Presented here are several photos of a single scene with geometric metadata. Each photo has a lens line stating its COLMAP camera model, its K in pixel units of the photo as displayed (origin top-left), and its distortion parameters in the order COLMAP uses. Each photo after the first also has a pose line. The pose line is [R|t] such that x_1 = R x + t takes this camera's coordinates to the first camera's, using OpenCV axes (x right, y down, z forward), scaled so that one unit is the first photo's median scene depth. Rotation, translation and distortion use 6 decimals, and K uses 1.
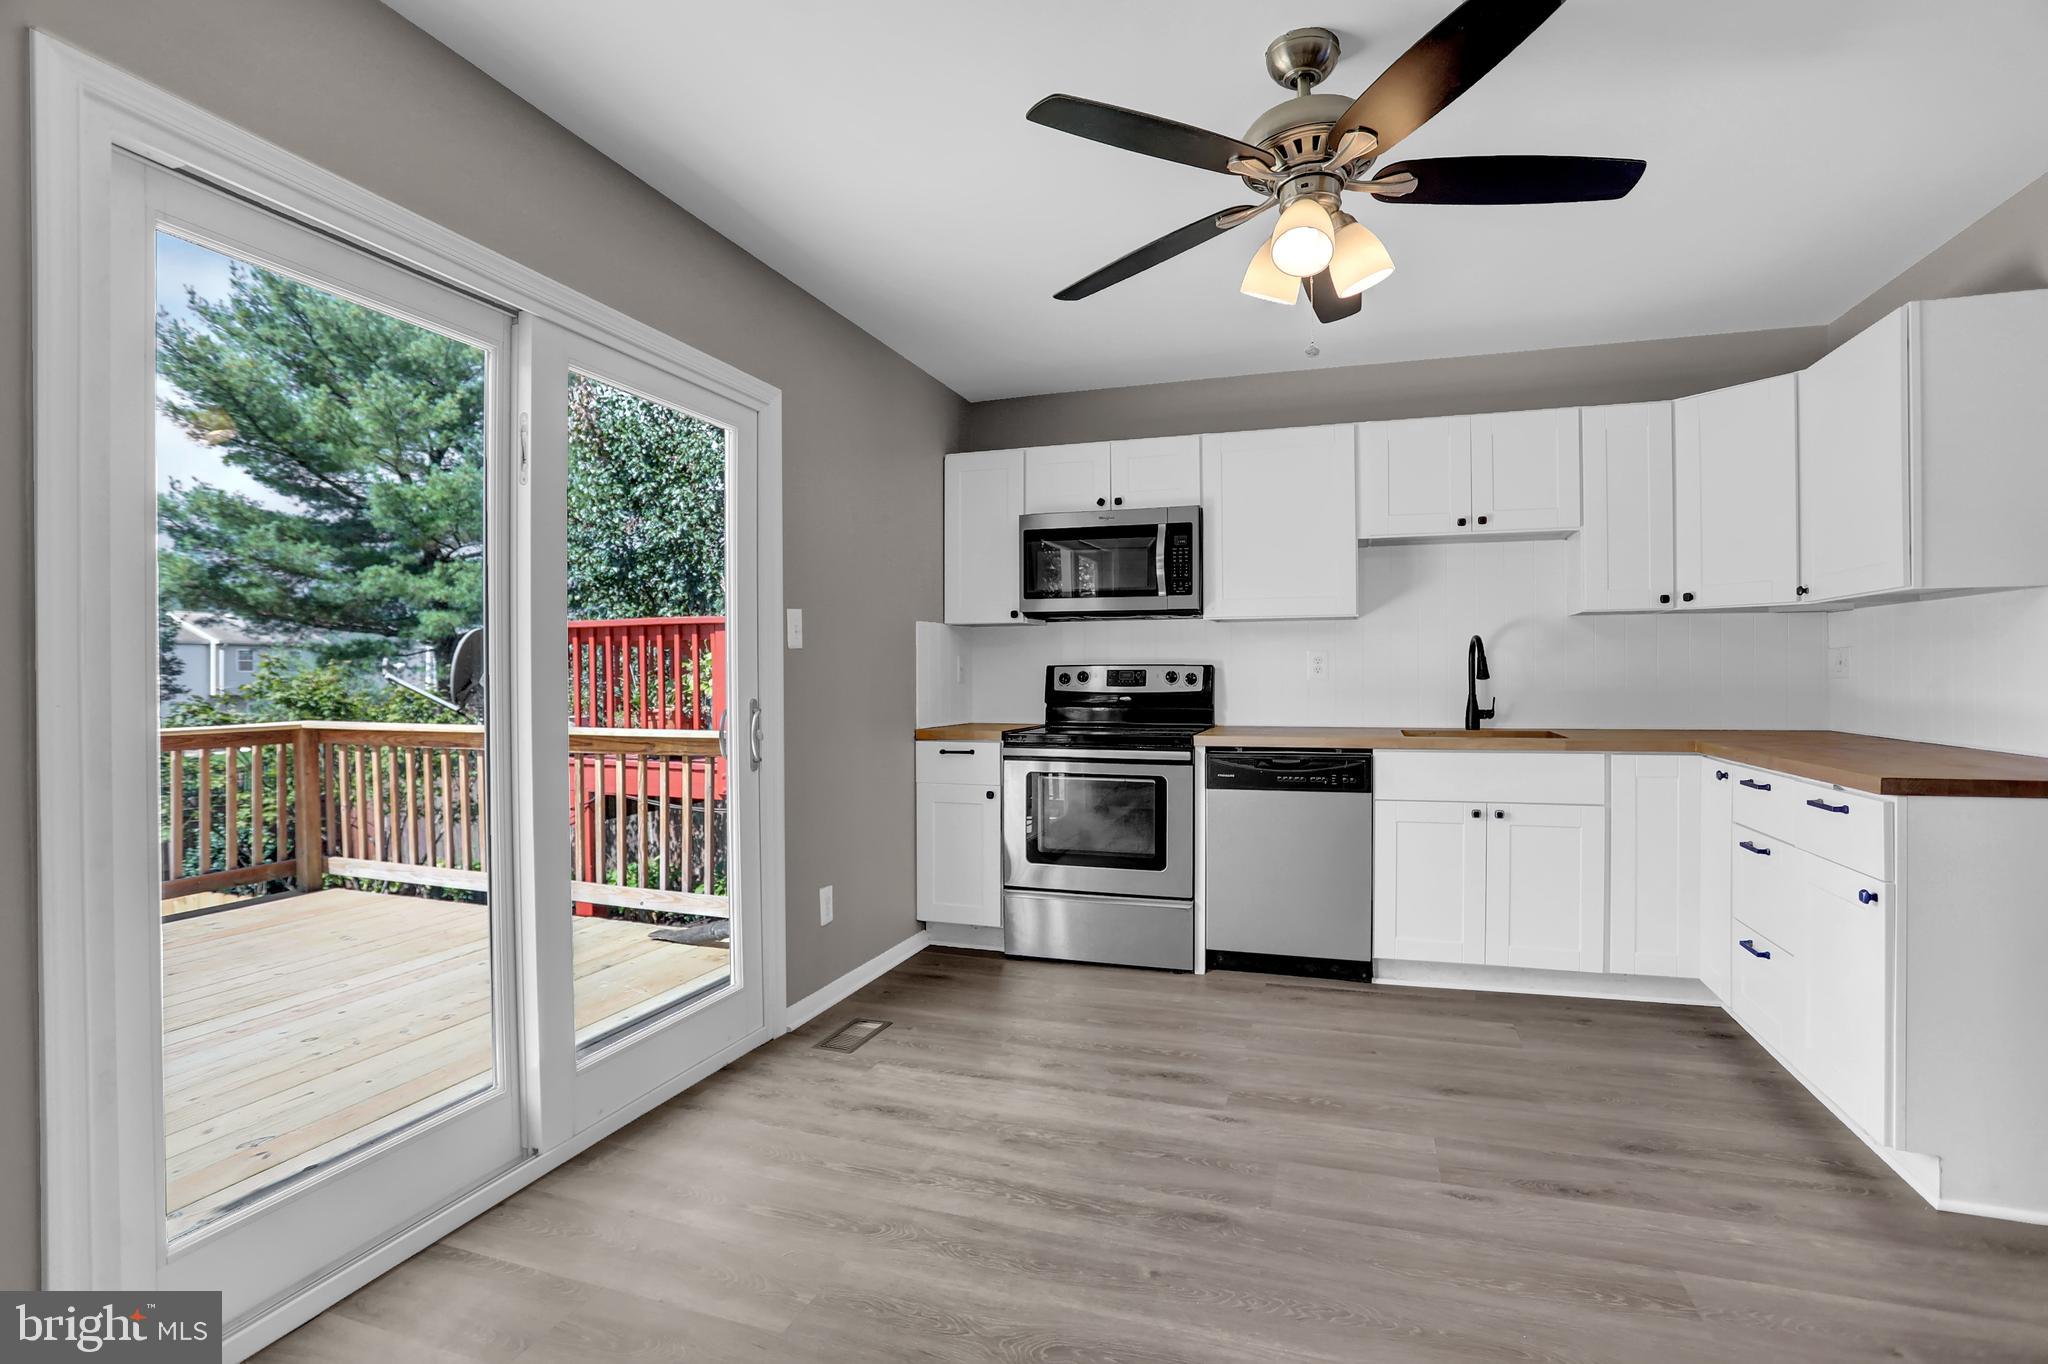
lens RADIAL K [[989.8, 0, 1025.8], [0, 989.8, 676.6], [0, 0, 1]] dist [-0.075786, 0.034098]
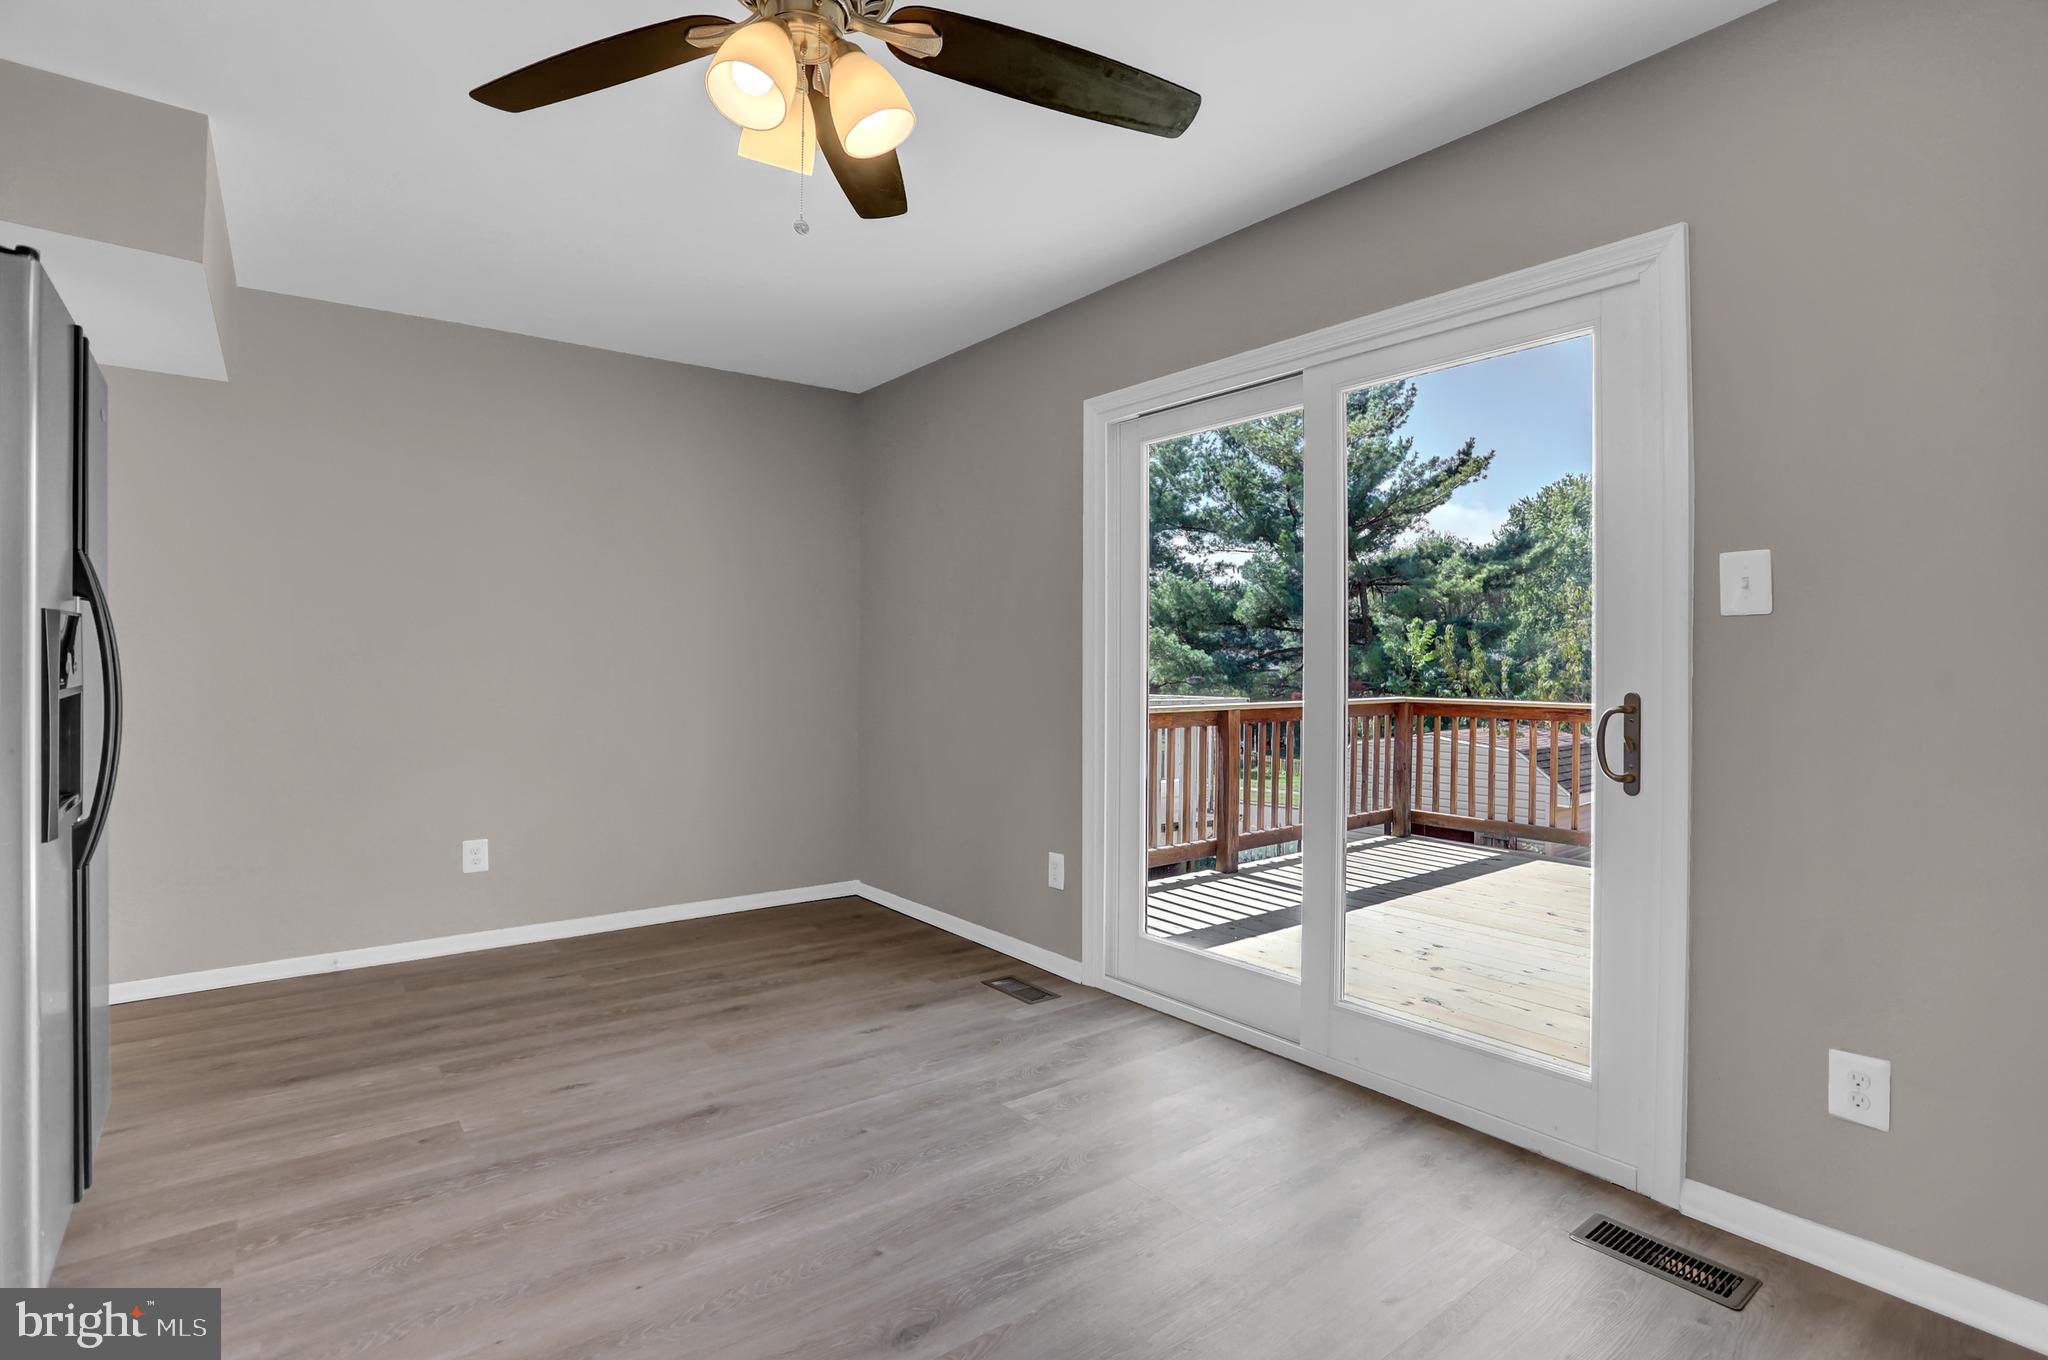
lens RADIAL K [[968.6, 0, 1021.8], [0, 968.6, 664.5], [0, 0, 1]] dist [-0.037344, 0.000163]
pose [[-0.550191, 0.001798, -0.835037, 0.465675], [-0.002301, 0.999991, 0.003669, -0.000038], [0.835036, 0.003940, -0.550182, 0.884240]]
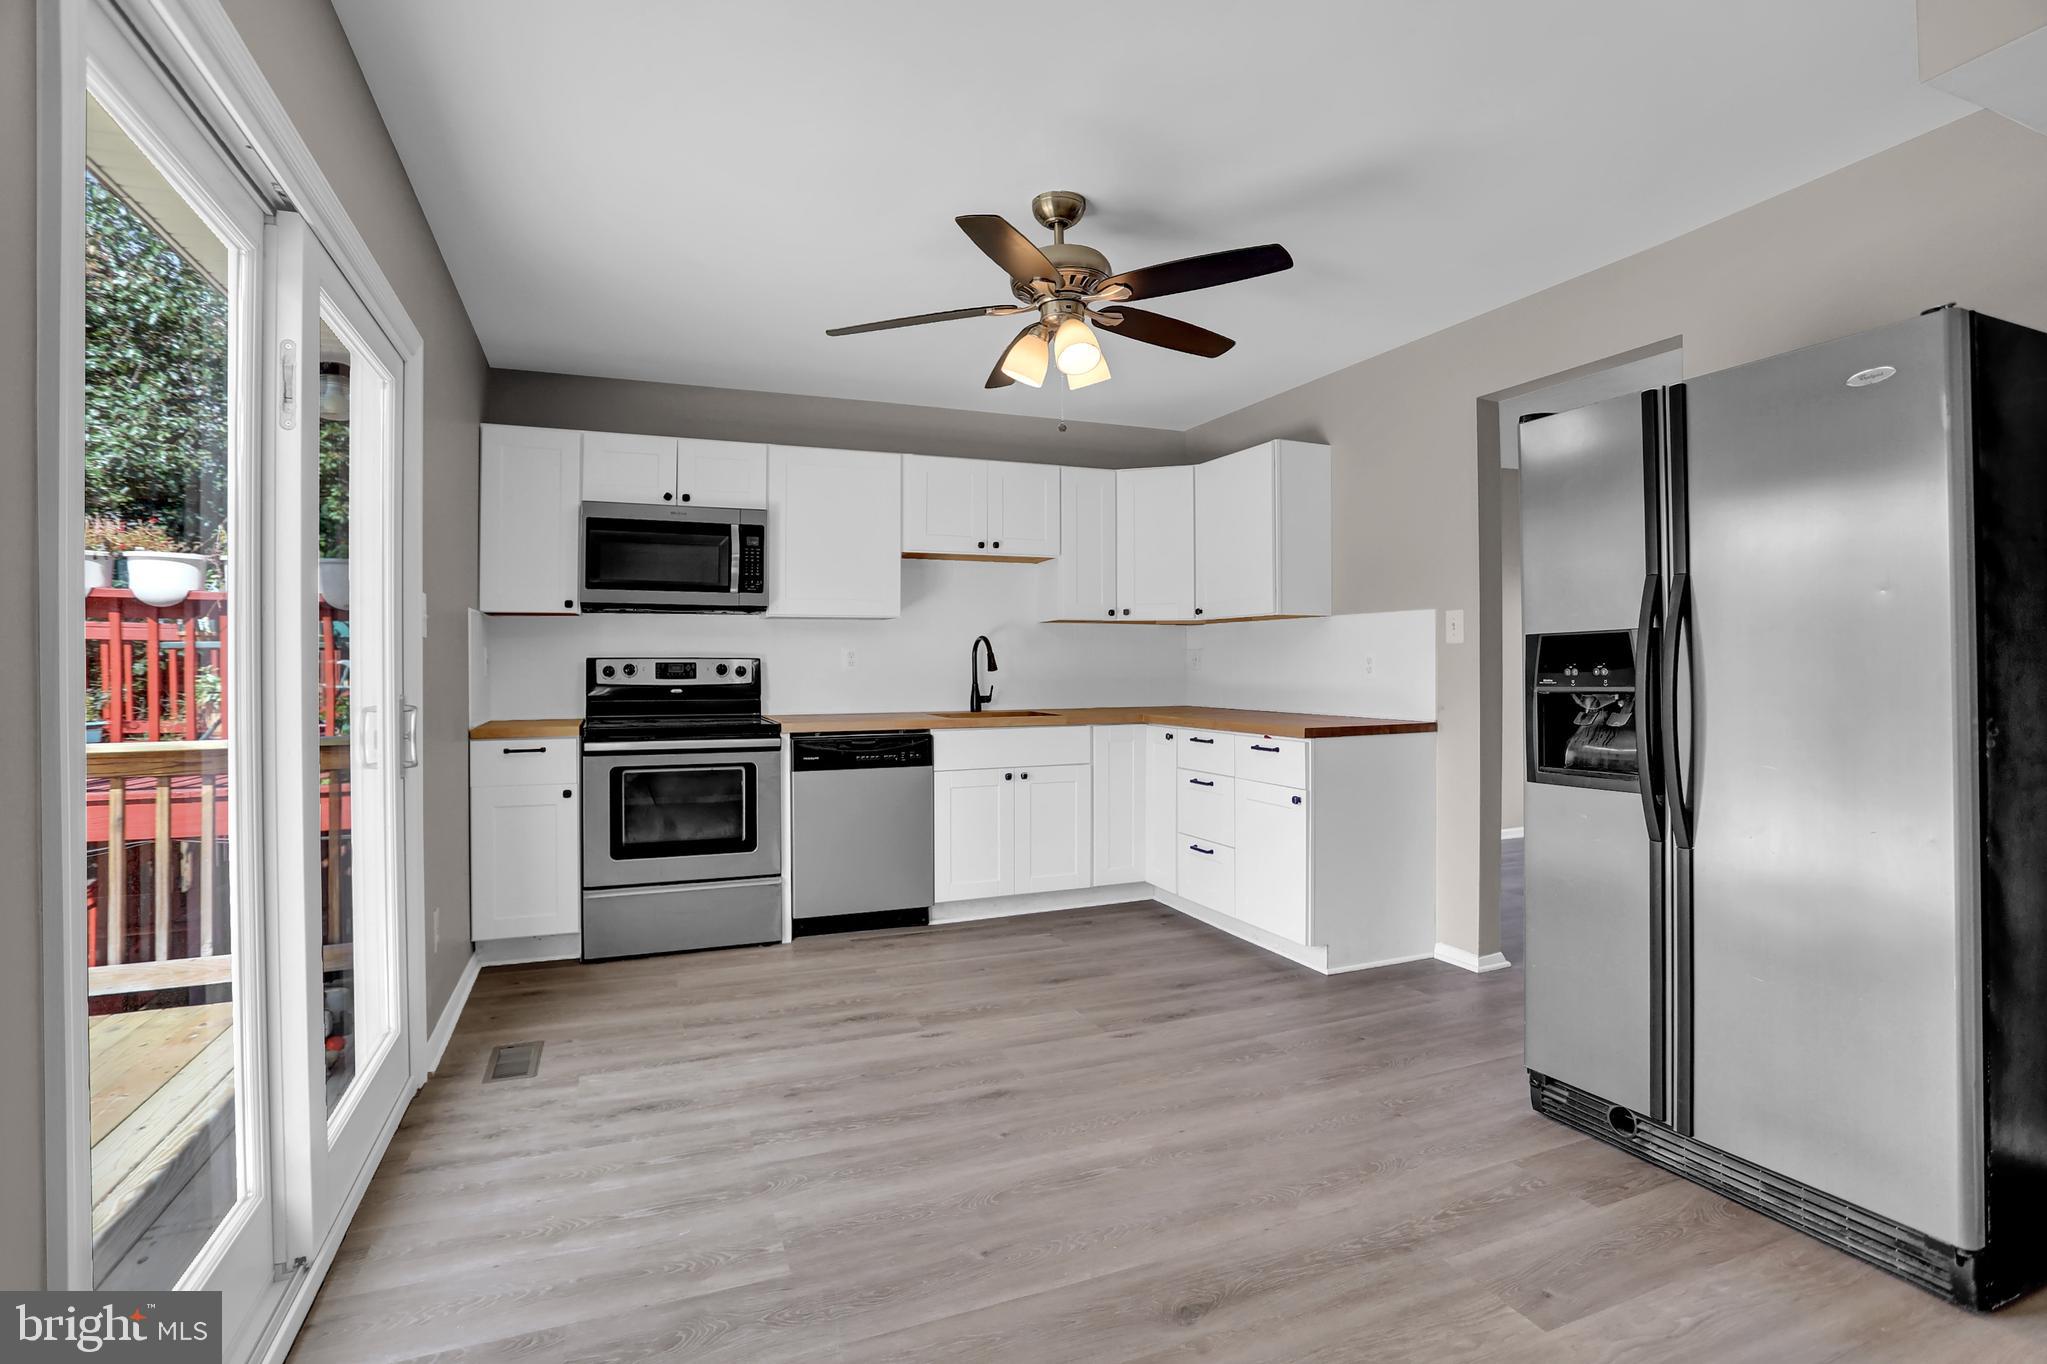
lens RADIAL K [[1005.4, 0, 1029.4], [0, 1005.4, 660.6], [0, 0, 1]] dist [-0.077488, 0.044989]
pose [[0.750544, 0.005039, 0.660802, -0.378490], [0.001041, 0.999961, -0.008808, 0.000579], [-0.660820, 0.007299, 0.750509, -0.006558]]
